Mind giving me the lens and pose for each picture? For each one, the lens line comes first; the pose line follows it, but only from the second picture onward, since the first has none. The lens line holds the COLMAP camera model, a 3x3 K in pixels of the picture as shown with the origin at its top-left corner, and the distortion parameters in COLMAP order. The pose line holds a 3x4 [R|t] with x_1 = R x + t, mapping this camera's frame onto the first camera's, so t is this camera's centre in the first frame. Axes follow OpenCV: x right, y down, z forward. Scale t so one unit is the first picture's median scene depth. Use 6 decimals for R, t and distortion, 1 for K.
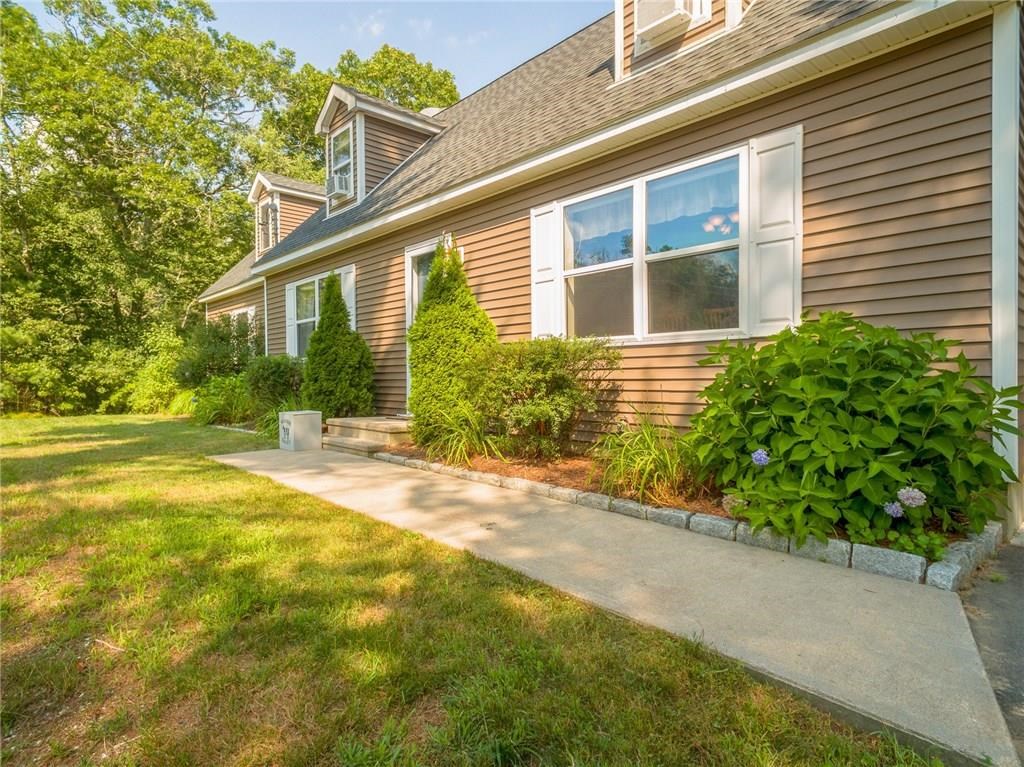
lens RADIAL K [[580.7, 0, 501.1], [0, 580.7, 381.2], [0, 0, 1]] dist [0.017635, -0.000439]
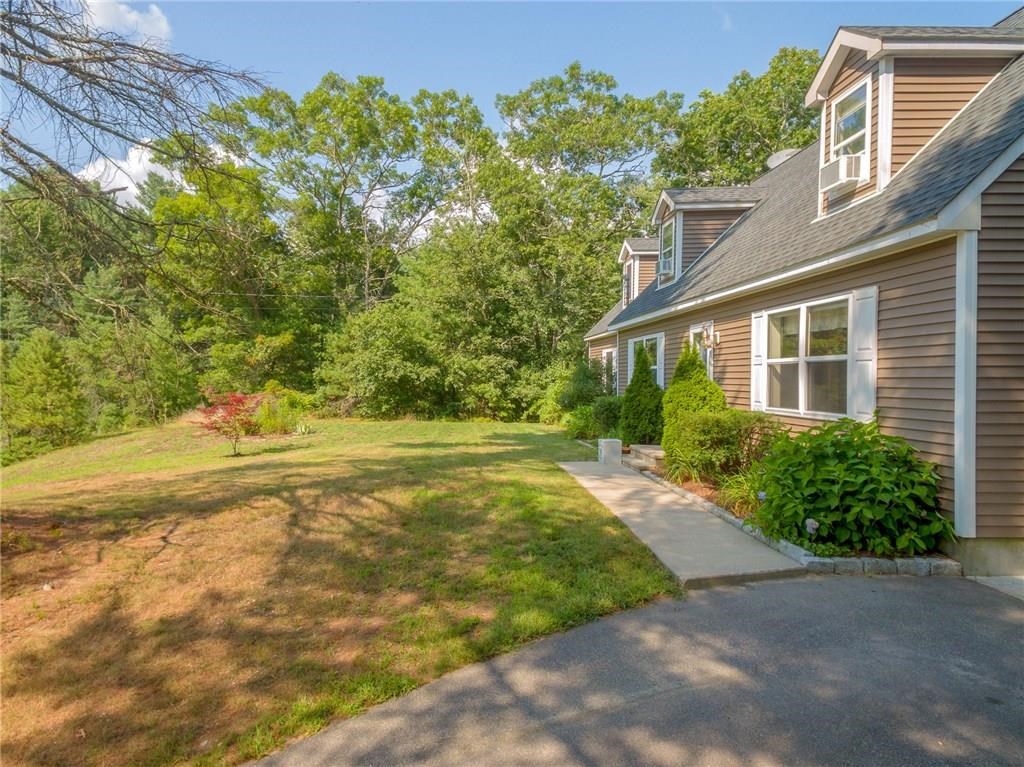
lens RADIAL K [[628.8, 0, 482.9], [0, 628.8, 383.8], [0, 0, 1]] dist [0.169631, -0.102401]
pose [[0.774915, 0.016993, -0.631837, 0.389770], [-0.015654, 0.999848, 0.007692, -0.088423], [0.631871, 0.003930, 0.775063, -0.461870]]
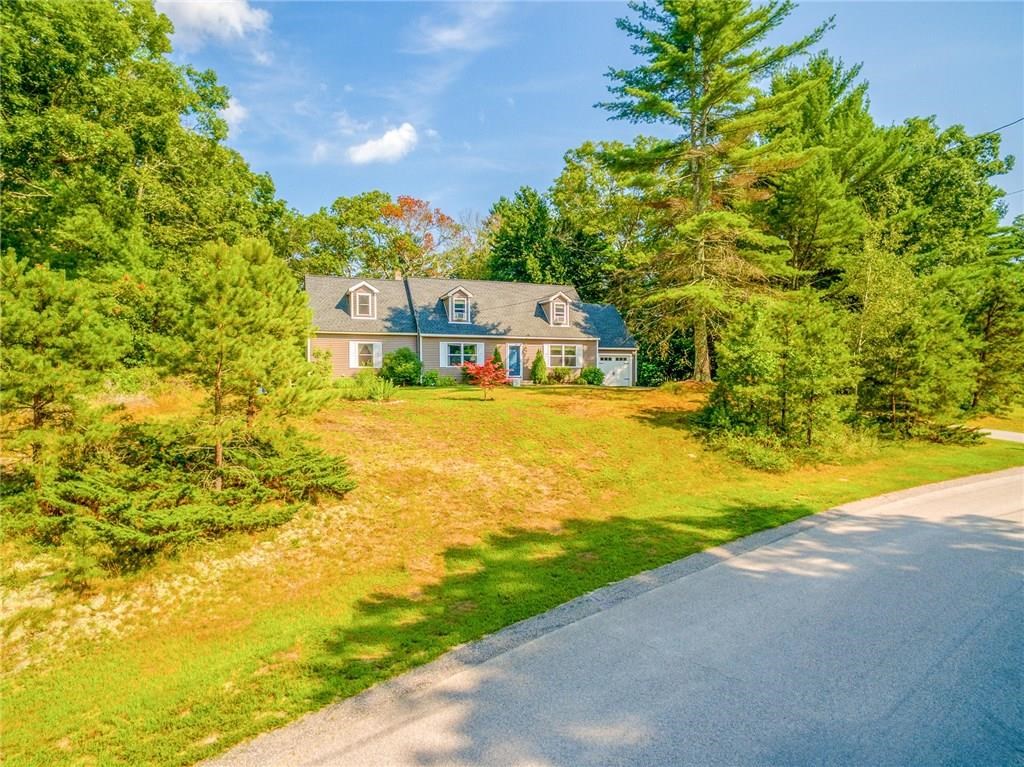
lens RADIAL K [[571.5, 0, 508.0], [0, 571.5, 386.4], [0, 0, 1]] dist [0.021084, 0.000705]
pose [[0.366087, -0.005256, 0.930566, -3.926544], [0.010603, 0.999943, 0.001476, 0.088164], [-0.930520, 0.009327, 0.366122, -0.559912]]
